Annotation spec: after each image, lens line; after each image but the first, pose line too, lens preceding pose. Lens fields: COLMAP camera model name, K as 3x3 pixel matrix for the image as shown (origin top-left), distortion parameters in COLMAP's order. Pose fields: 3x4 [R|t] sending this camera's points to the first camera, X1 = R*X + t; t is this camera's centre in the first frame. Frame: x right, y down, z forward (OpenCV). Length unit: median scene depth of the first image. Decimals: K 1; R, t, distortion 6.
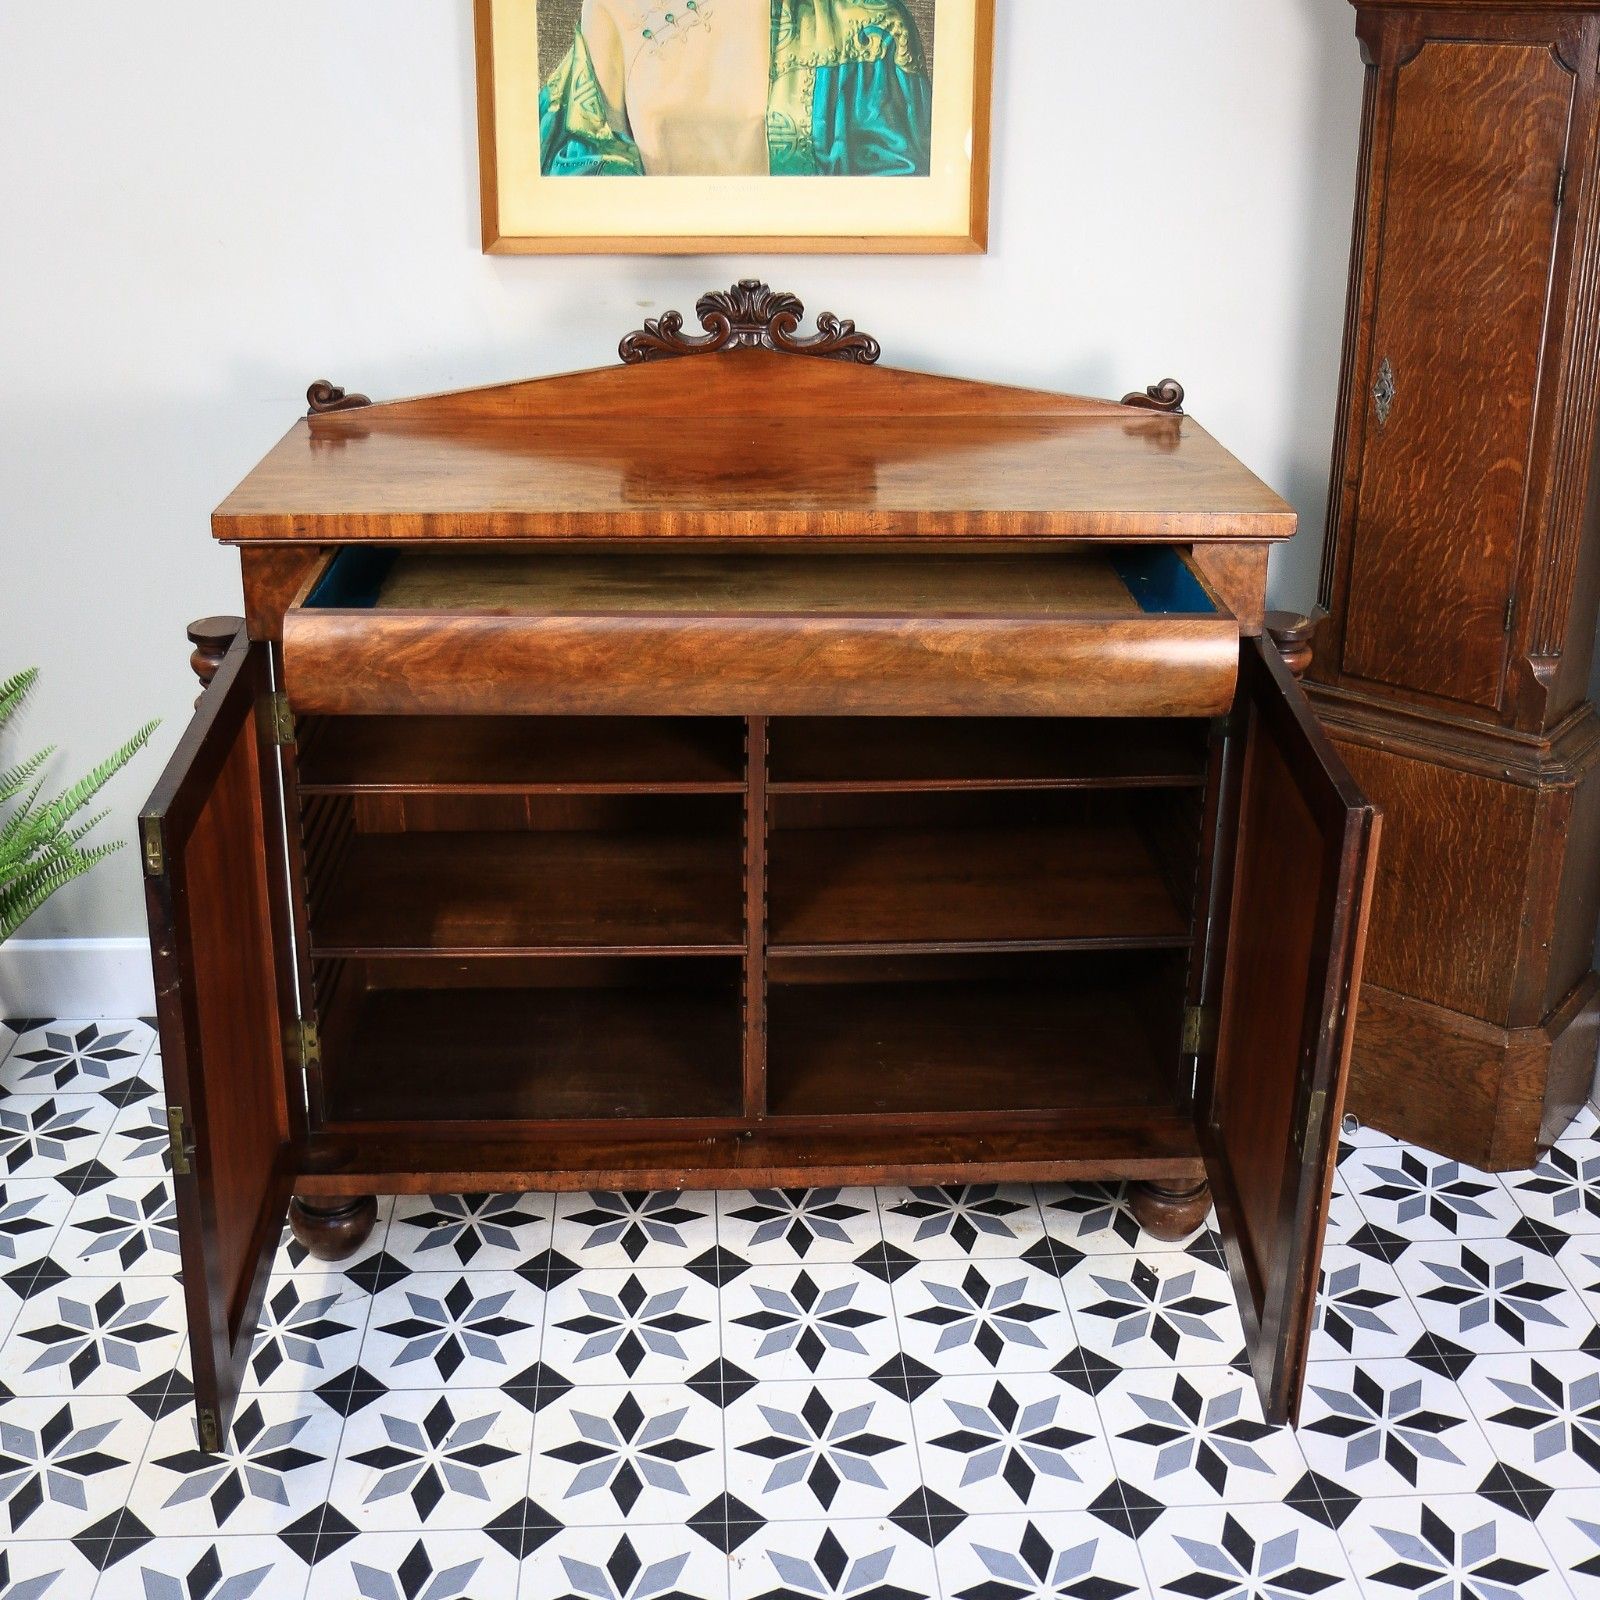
lens RADIAL K [[1920.9, 0, 779.9], [0, 1920.9, 568.6], [0, 0, 1]] dist [-0.105367, 0.115444]
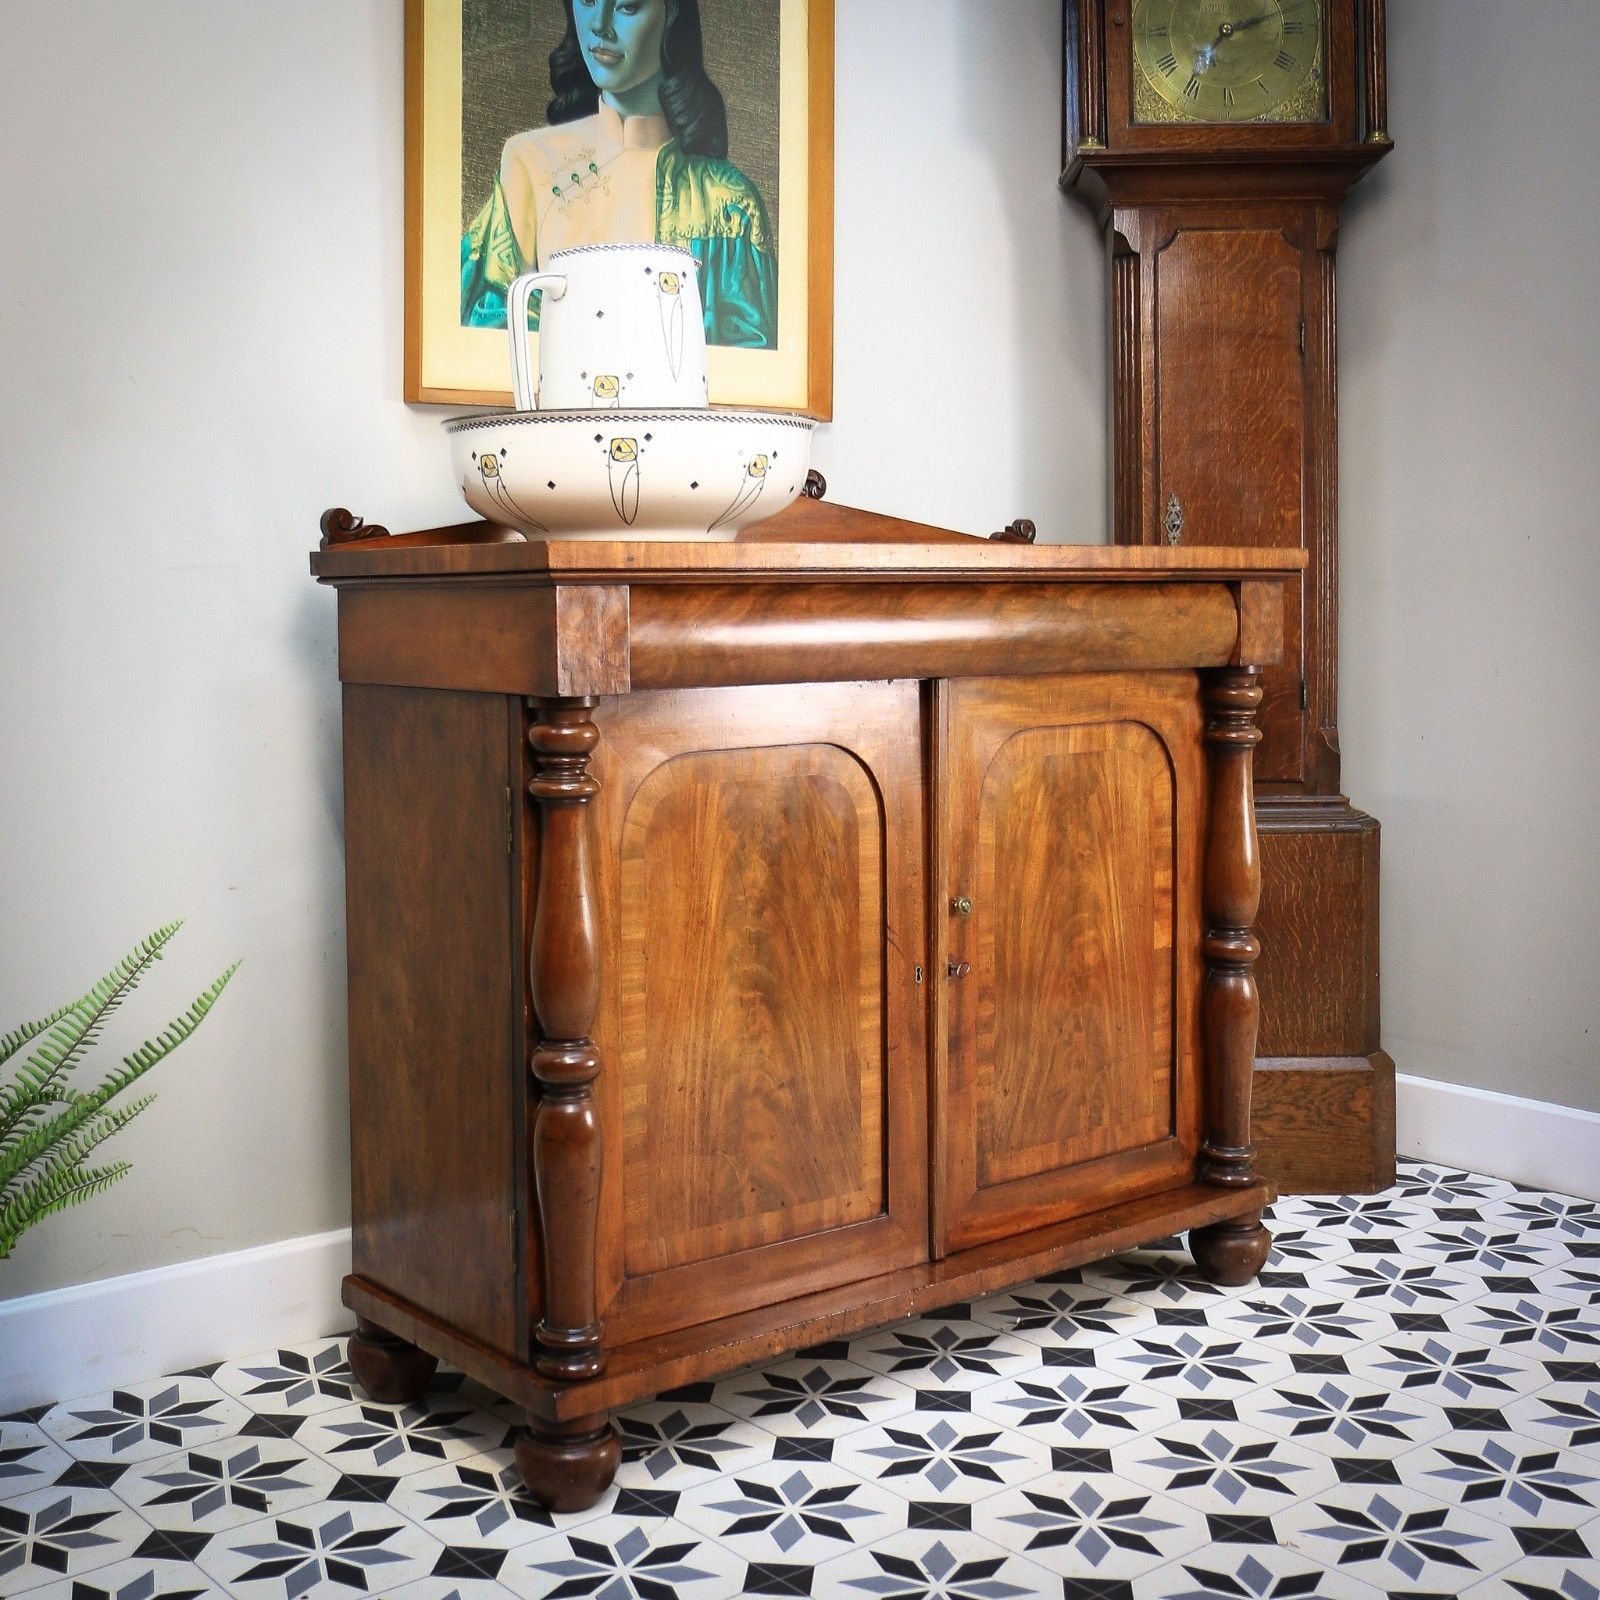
lens RADIAL K [[2084.6, 0, 710.3], [0, 2084.6, 651.4], [0, 0, 1]] dist [-0.104234, 0.085176]
pose [[0.817954, -0.033252, 0.574322, -0.646500], [0.180063, 0.962964, -0.200693, 0.186642], [-0.546377, 0.267572, 0.793648, 0.164006]]
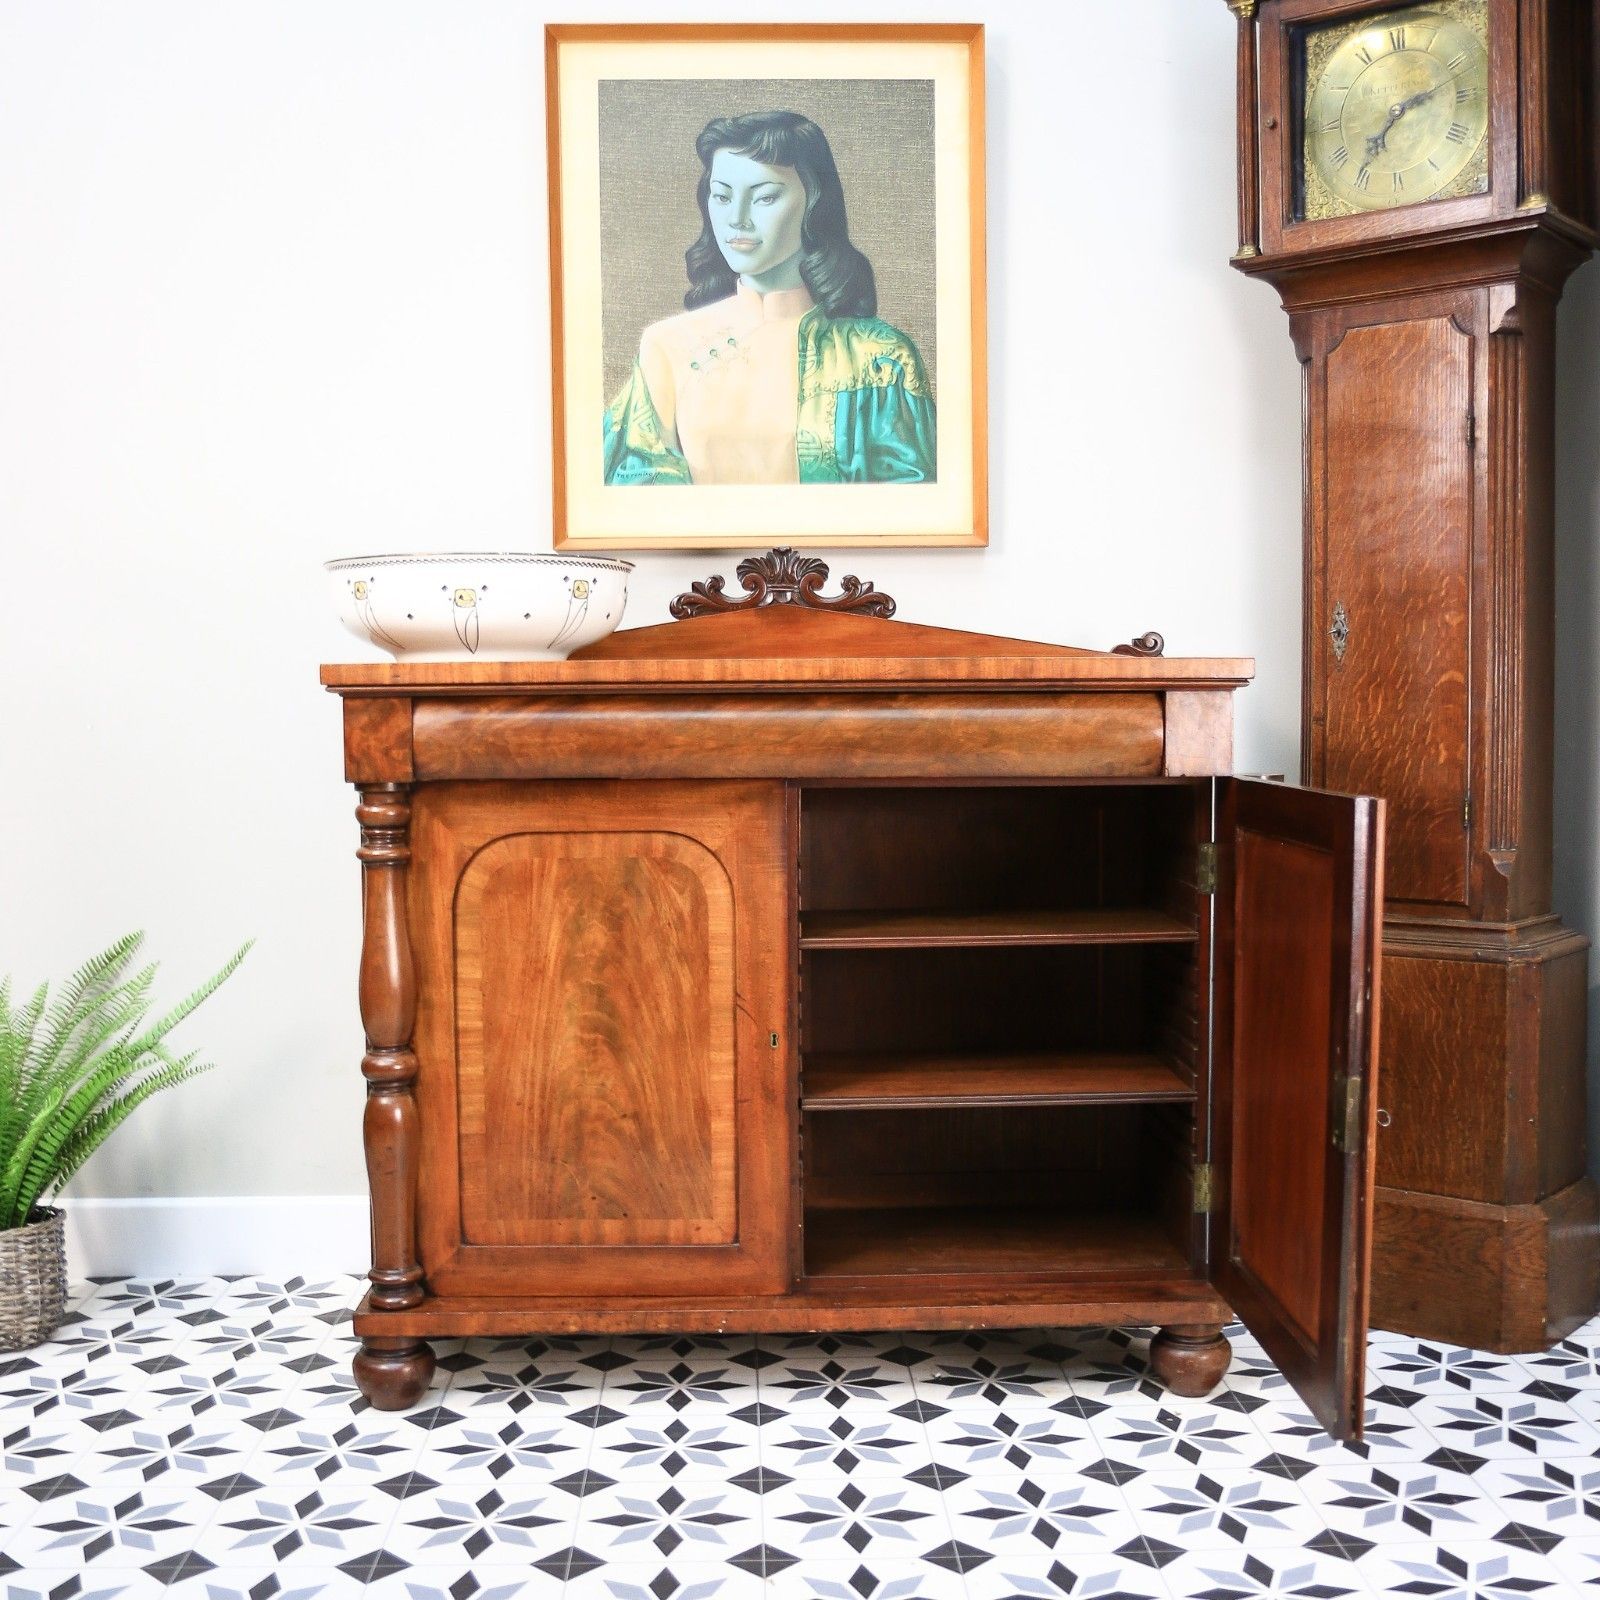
lens RADIAL K [[1898.6, 0, 780.6], [0, 1898.6, 808.3], [0, 0, 1]] dist [-0.108292, 0.125273]
pose [[0.999528, -0.014878, -0.026875, 0.011721], [0.008134, 0.971841, -0.235496, 0.271021], [0.029622, 0.235166, 0.971504, -0.079465]]
